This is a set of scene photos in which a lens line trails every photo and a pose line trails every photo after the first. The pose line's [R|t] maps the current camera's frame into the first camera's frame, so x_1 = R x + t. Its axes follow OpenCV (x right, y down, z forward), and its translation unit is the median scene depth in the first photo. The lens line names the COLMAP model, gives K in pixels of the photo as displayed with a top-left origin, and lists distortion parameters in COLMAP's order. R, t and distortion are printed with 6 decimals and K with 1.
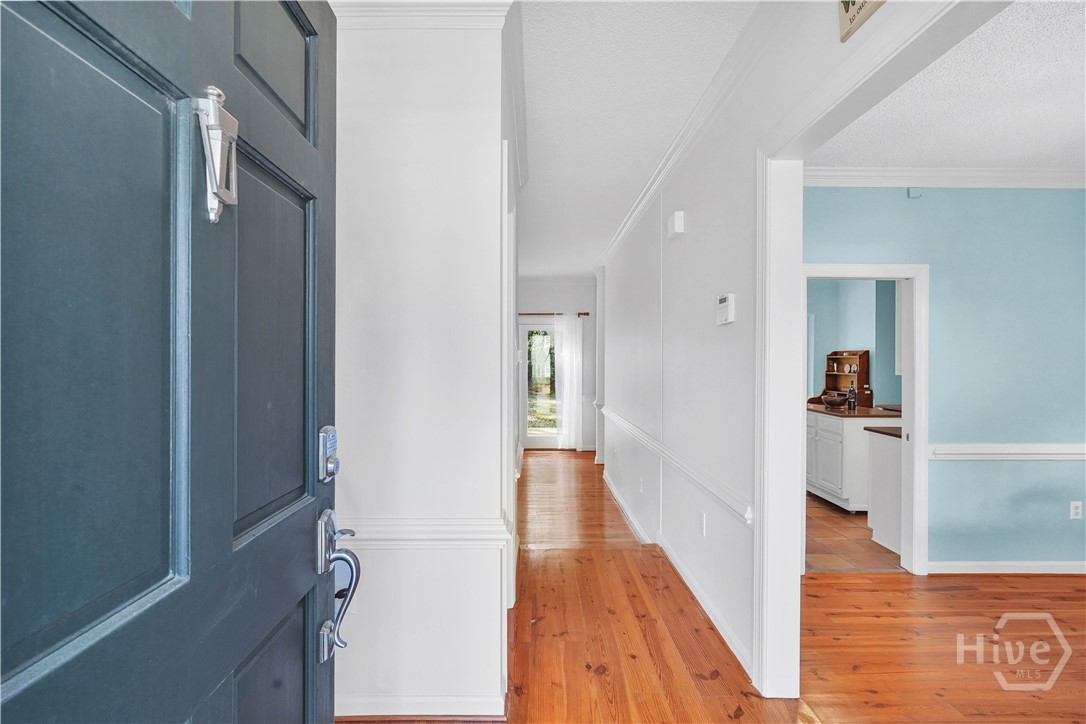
lens RADIAL K [[519.8, 0, 543.0], [0, 519.8, 362.0], [0, 0, 1]] dist [-0.000289, 0.000515]
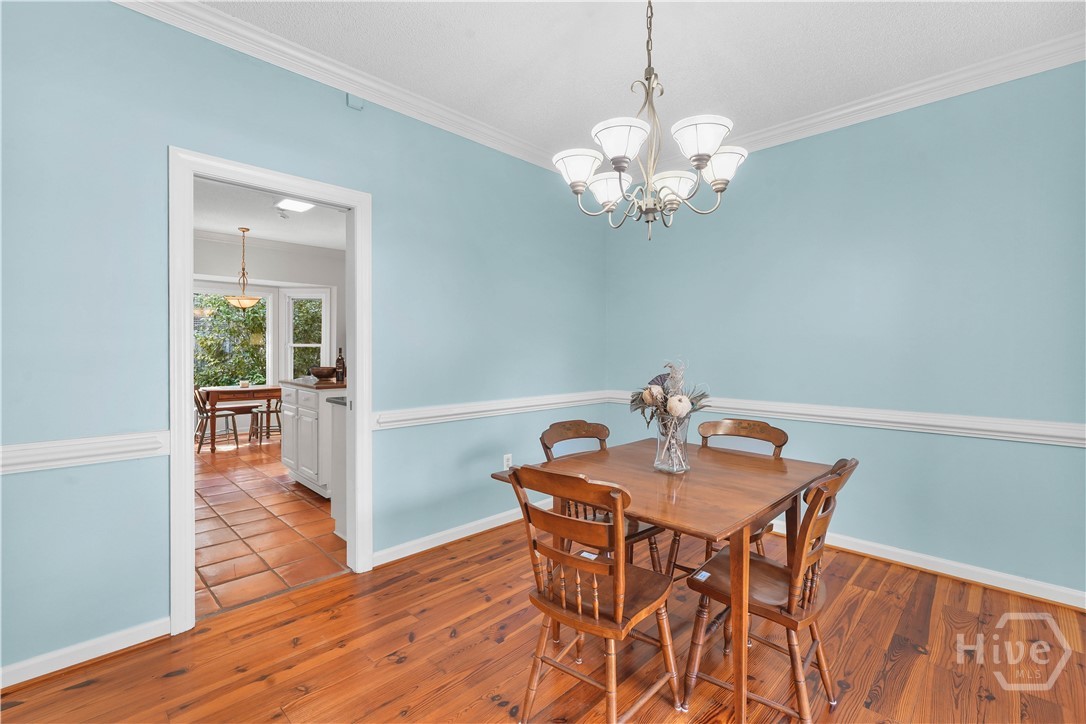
lens RADIAL K [[487.5, 0, 540.2], [0, 487.5, 350.7], [0, 0, 1]] dist [-0.001354, -0.000097]
pose [[0.710469, -0.001131, 0.703728, 0.180861], [0.001537, 0.999999, 0.000055, 0.028574], [-0.703727, 0.001042, 0.710470, 0.121855]]
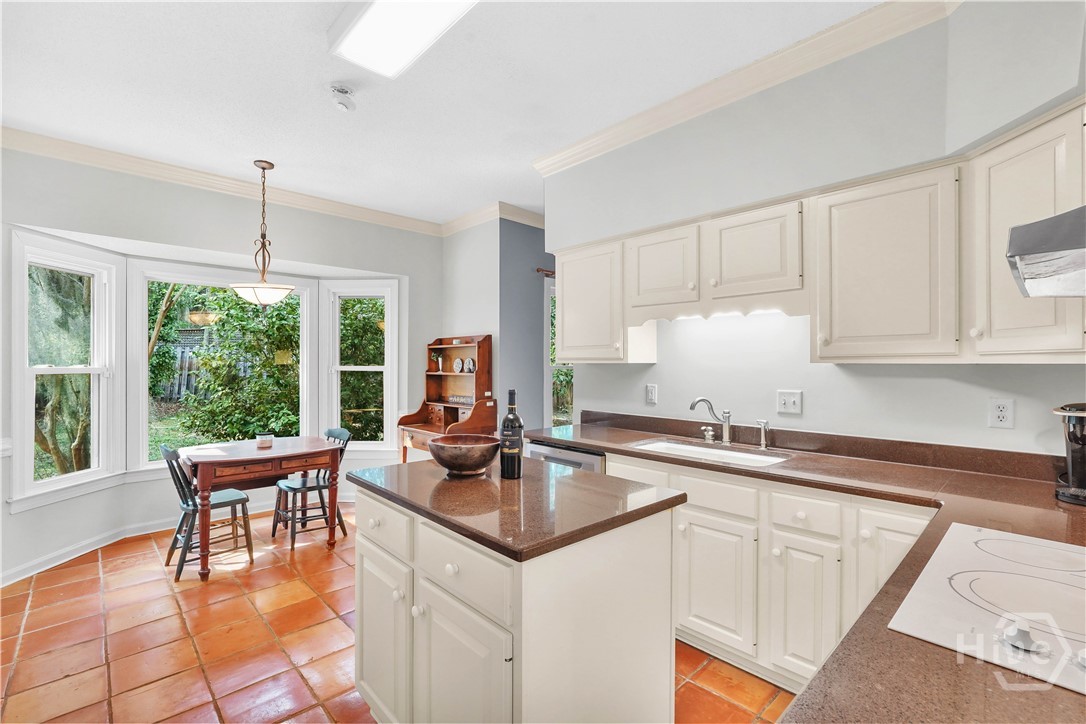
lens RADIAL K [[486.3, 0, 543.0], [0, 486.3, 362.0], [0, 0, 1]] dist [-0.002702, -0.000070]
pose [[0.733290, 0.002521, 0.679912, 0.286374], [0.003175, 0.999970, -0.007132, 0.013857], [-0.679909, 0.007389, 0.733259, 0.544783]]
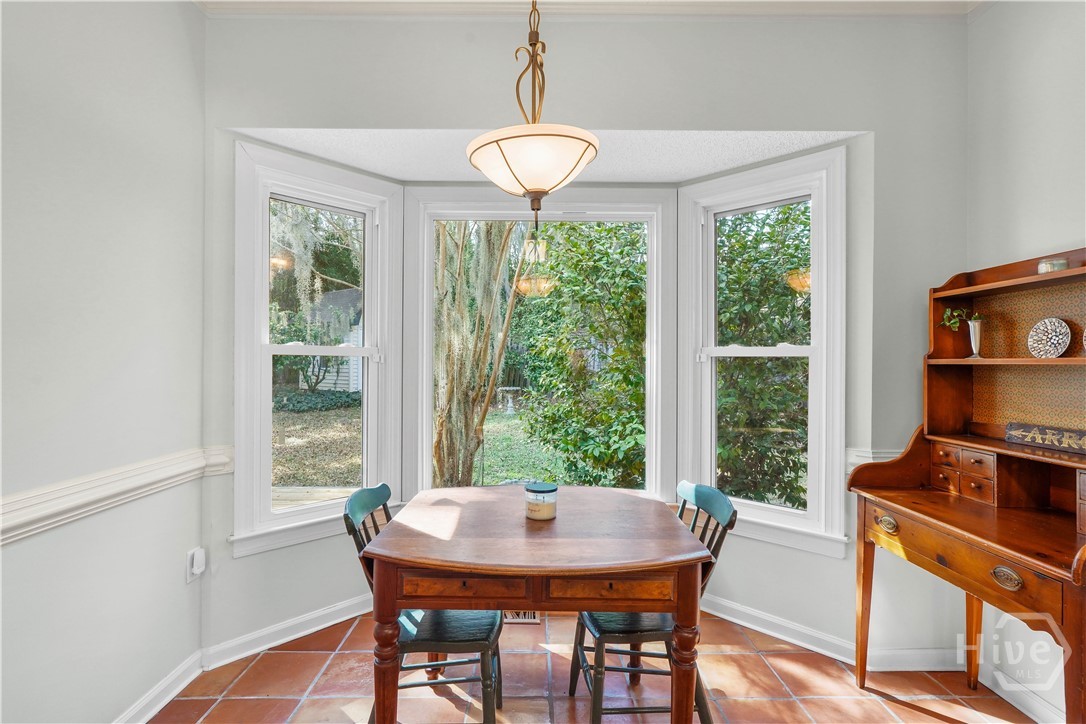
lens RADIAL K [[521.3, 0, 532.7], [0, 521.3, 369.9], [0, 0, 1]] dist [-0.003844, 0.000041]
pose [[0.999948, 0.004073, -0.009401, 0.405646], [-0.004019, 0.999976, 0.005729, 0.026864], [0.009424, -0.005691, 0.999939, 0.844418]]
